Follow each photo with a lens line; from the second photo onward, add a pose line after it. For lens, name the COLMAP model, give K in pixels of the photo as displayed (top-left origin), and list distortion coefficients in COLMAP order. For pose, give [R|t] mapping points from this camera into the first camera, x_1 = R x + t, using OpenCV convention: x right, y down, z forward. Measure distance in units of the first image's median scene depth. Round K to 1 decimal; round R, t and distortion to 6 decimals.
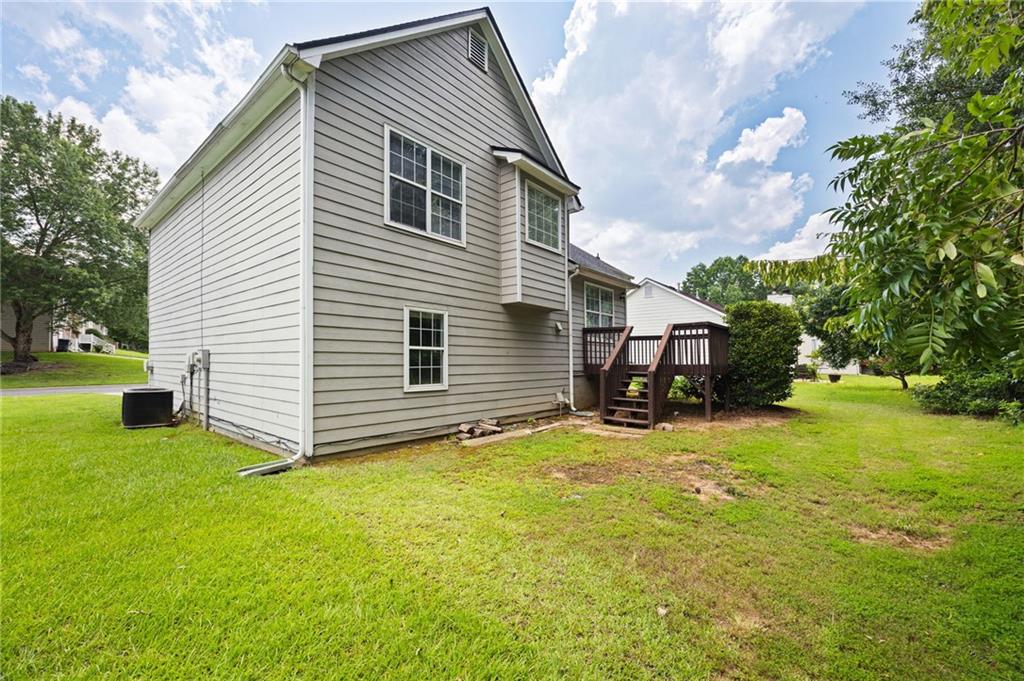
lens RADIAL K [[417.1, 0, 512.5], [0, 417.1, 349.5], [0, 0, 1]] dist [-0.002169, -0.000160]
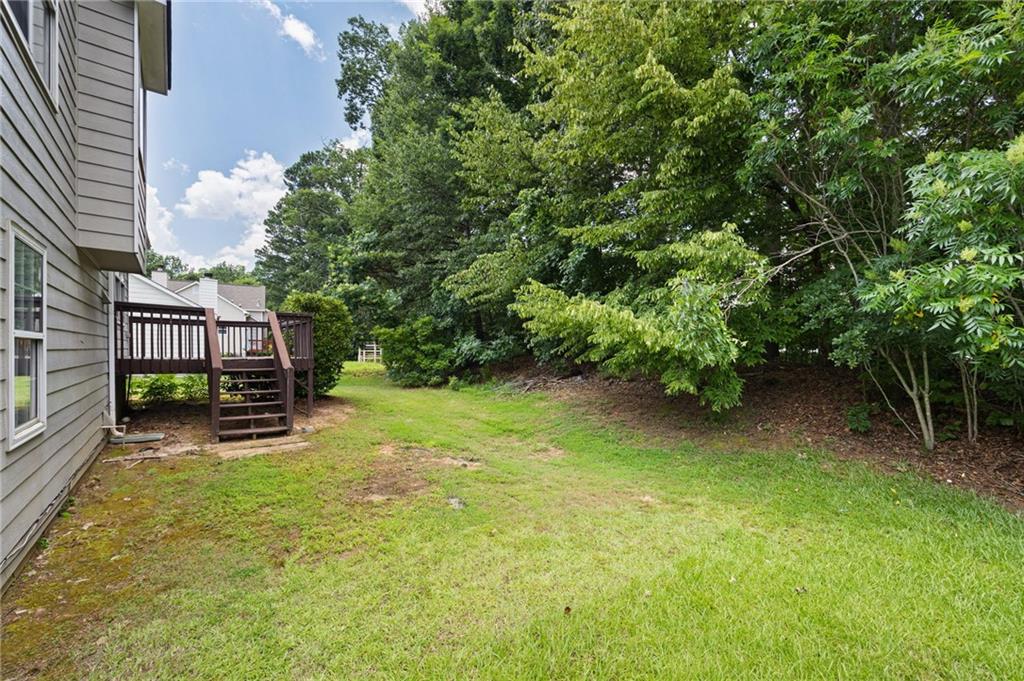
lens RADIAL K [[417.1, 0, 512.5], [0, 417.1, 349.5], [0, 0, 1]] dist [-0.002169, -0.000160]
pose [[0.192171, 0.000527, 0.981361, -0.424784], [-0.023888, 0.999706, 0.004141, -0.001009], [-0.981071, -0.024238, 0.192127, 0.385169]]
